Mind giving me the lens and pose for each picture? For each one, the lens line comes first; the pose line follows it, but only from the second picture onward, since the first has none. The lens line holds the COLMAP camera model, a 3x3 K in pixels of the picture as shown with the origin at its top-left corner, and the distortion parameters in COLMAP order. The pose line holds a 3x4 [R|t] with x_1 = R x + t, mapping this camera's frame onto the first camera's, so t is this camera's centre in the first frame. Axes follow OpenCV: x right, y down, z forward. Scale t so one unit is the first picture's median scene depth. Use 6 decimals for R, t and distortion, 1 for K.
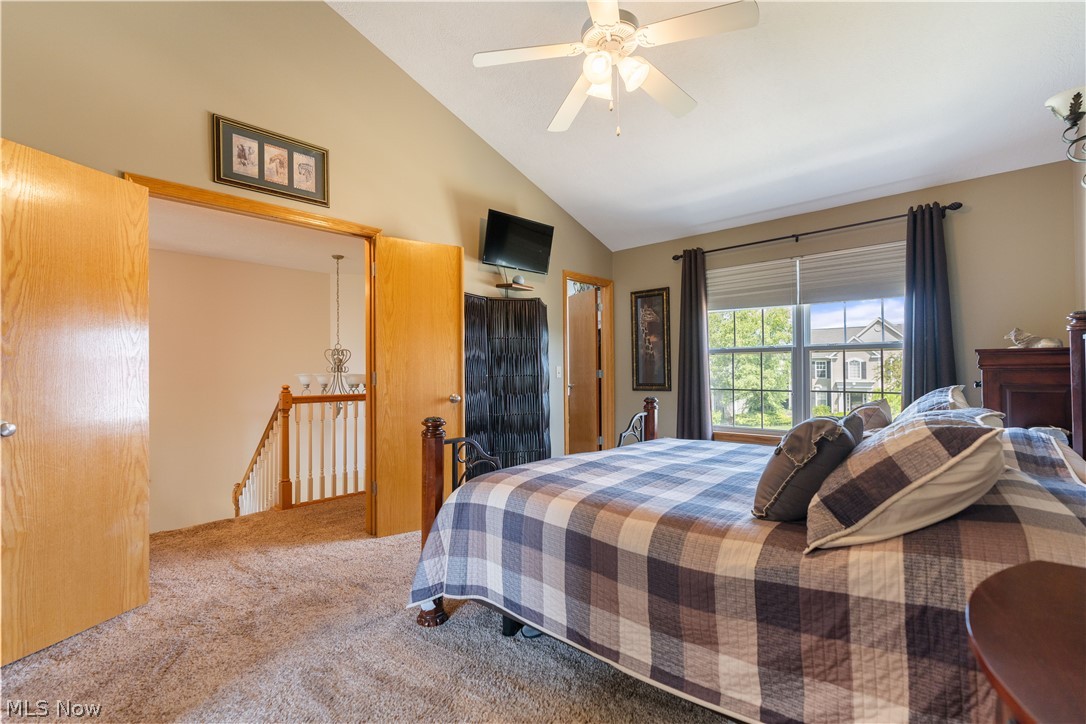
lens RADIAL K [[490.0, 0, 544.3], [0, 490.0, 365.2], [0, 0, 1]] dist [-0.001317, -0.000554]
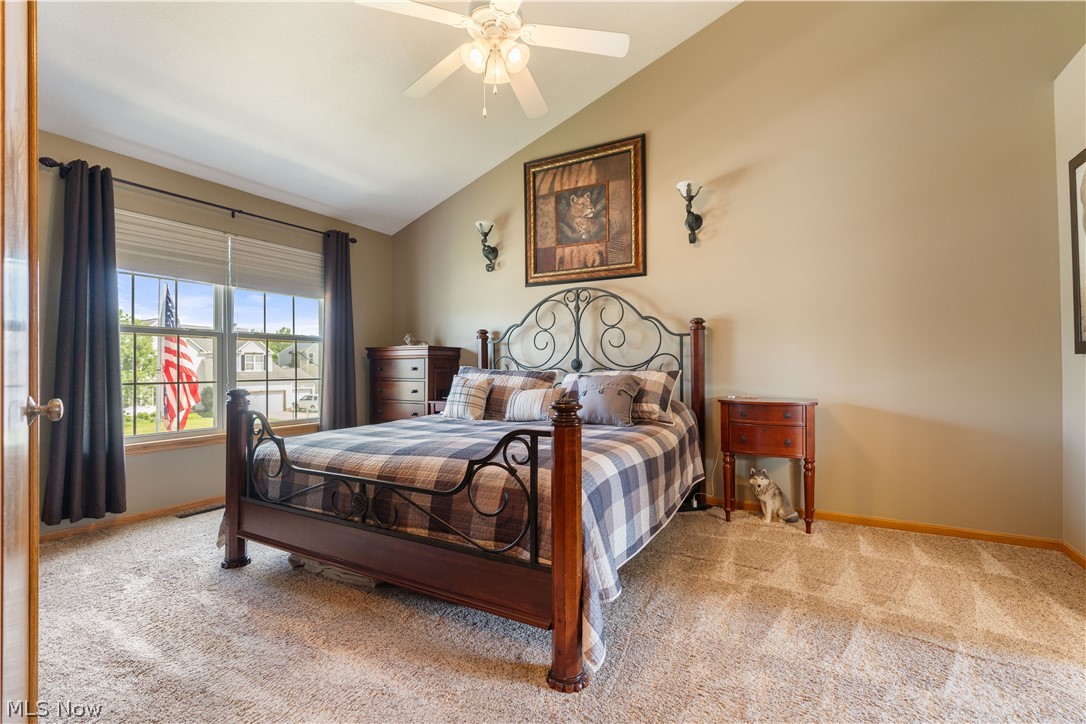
lens RADIAL K [[490.0, 0, 544.3], [0, 490.0, 365.2], [0, 0, 1]] dist [-0.001317, -0.000554]
pose [[-0.251220, -0.003501, 0.967924, -0.591971], [-0.013035, 0.999915, 0.000233, 0.018081], [-0.967842, -0.012559, -0.251244, 0.768652]]
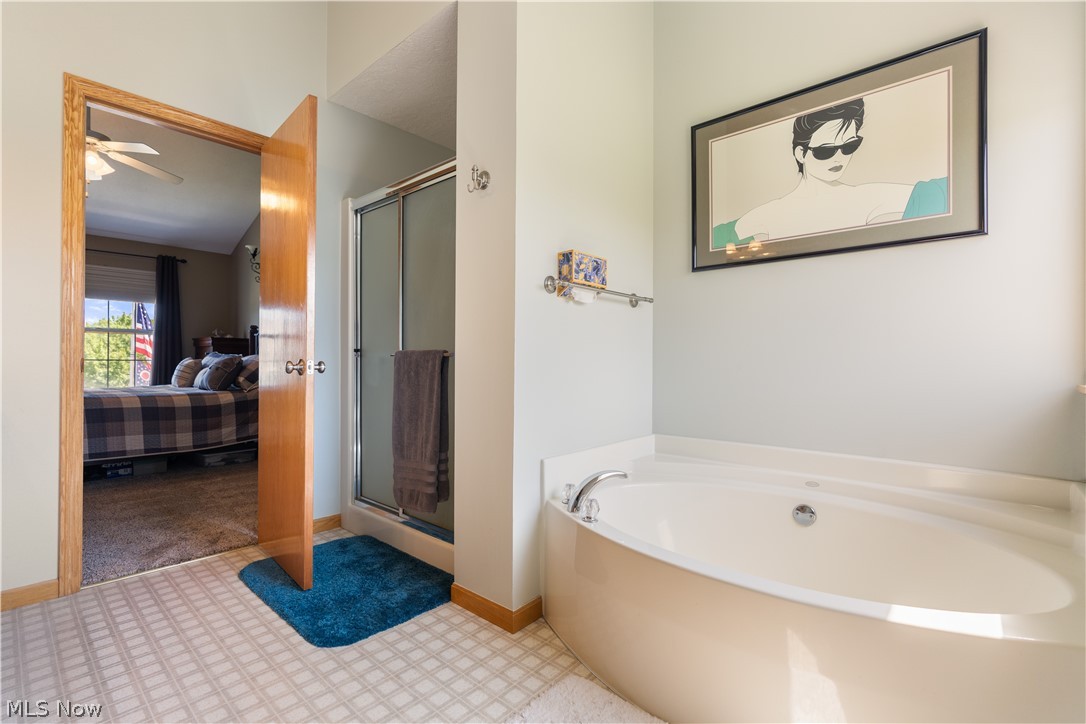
lens RADIAL K [[490.0, 0, 544.3], [0, 490.0, 365.2], [0, 0, 1]] dist [-0.001317, -0.000554]
pose [[-0.009279, -0.000915, 0.999957, -1.017453], [-0.023626, 0.999721, 0.000696, 0.044335], [-0.999678, -0.023619, -0.009298, -0.377109]]
